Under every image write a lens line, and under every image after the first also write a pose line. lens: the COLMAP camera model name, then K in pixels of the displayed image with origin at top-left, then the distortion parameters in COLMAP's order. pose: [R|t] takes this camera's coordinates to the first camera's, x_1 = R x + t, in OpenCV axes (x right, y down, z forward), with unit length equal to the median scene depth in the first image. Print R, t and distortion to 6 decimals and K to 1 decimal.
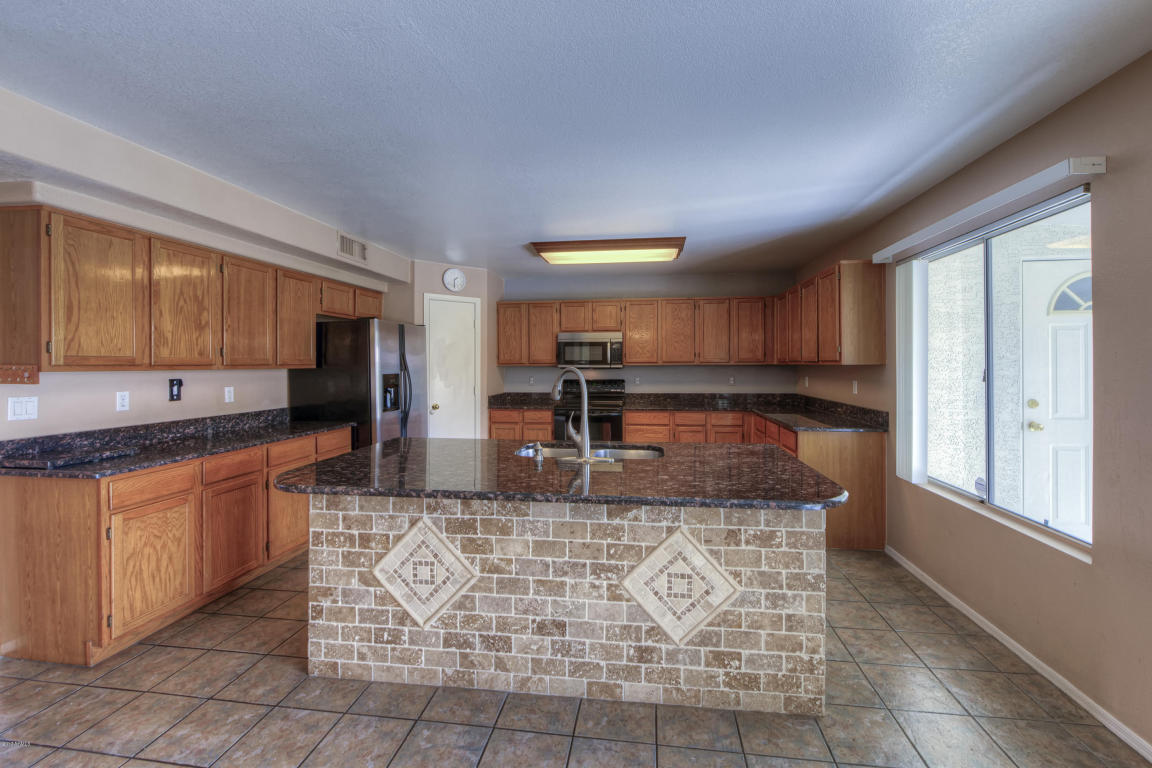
lens RADIAL K [[481.0, 0, 591.8], [0, 481.0, 366.5], [0, 0, 1]] dist [-0.006915, -0.000199]
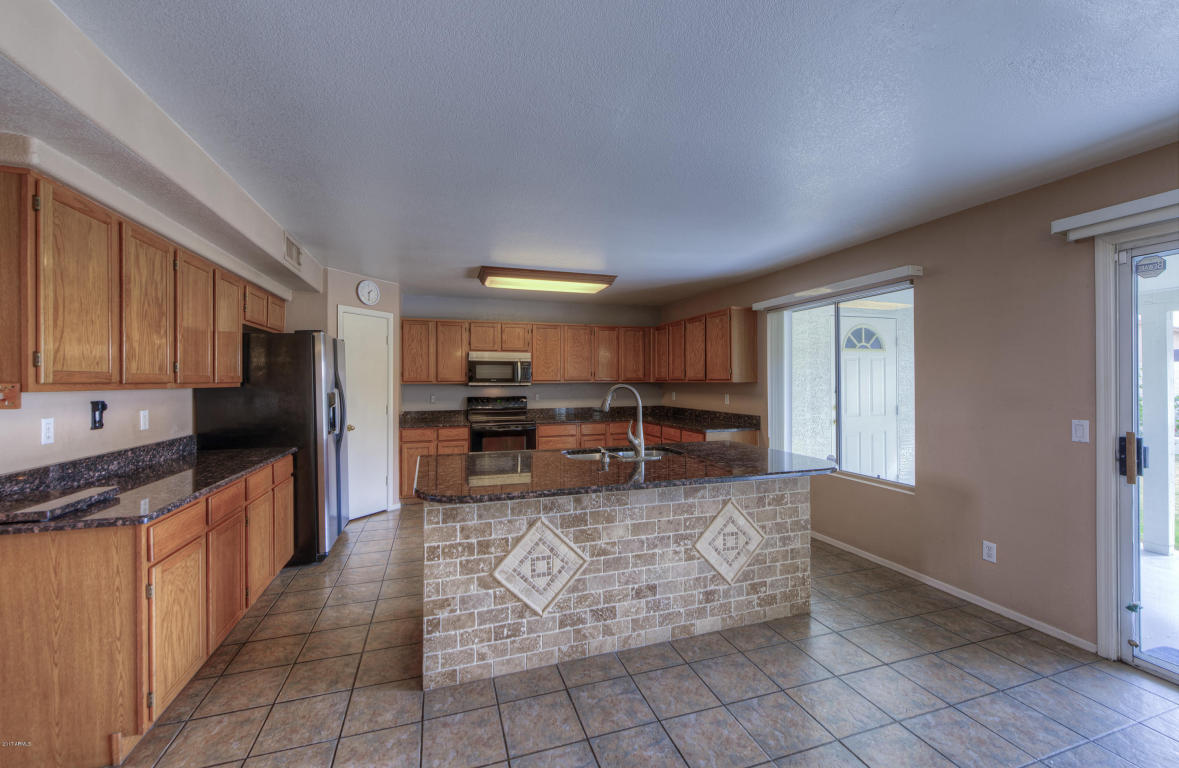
lens RADIAL K [[466.1, 0, 595.2], [0, 466.1, 382.6], [0, 0, 1]] dist [-0.000532, -0.000789]
pose [[0.901221, -0.000550, 0.433359, -0.473073], [0.002386, 0.999990, -0.003692, 0.000705], [-0.433353, 0.004362, 0.901214, -0.029633]]
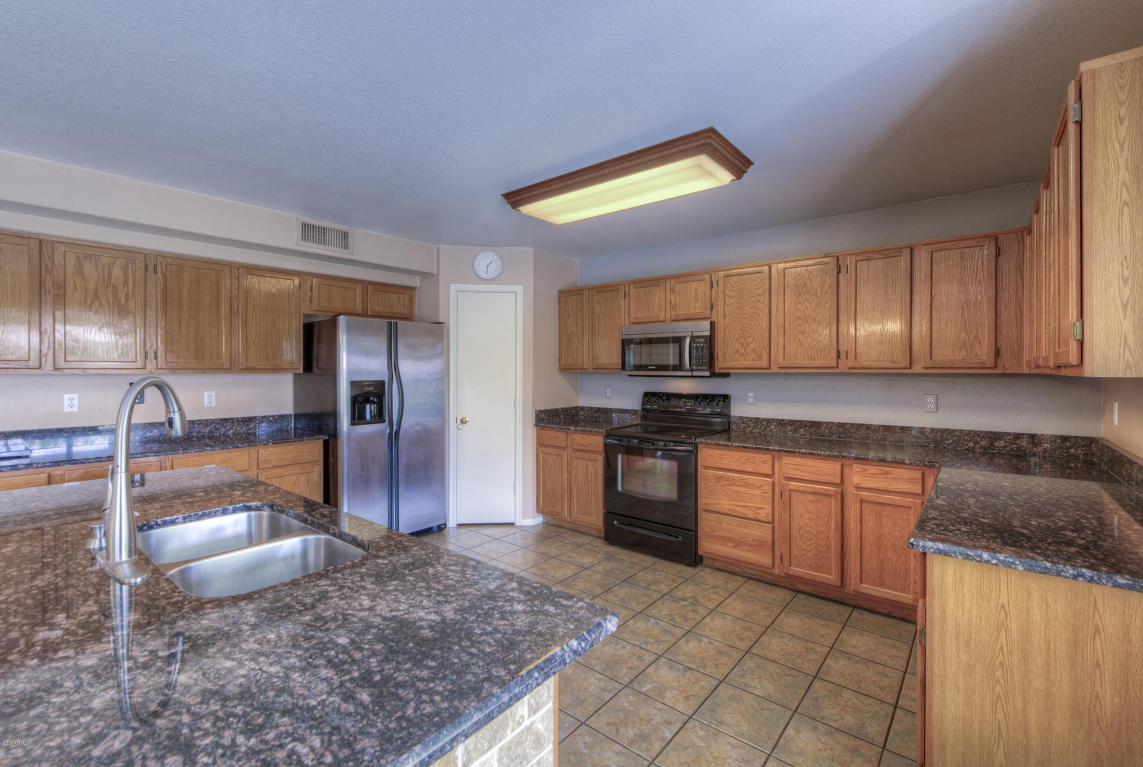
lens RADIAL K [[494.7, 0, 563.6], [0, 494.7, 373.9], [0, 0, 1]] dist [-0.010595, 0.000655]
pose [[0.841339, 0.009533, -0.540423, 0.459026], [-0.007546, 0.999954, 0.005892, -0.005622], [0.540455, -0.000879, 0.841373, 0.616507]]
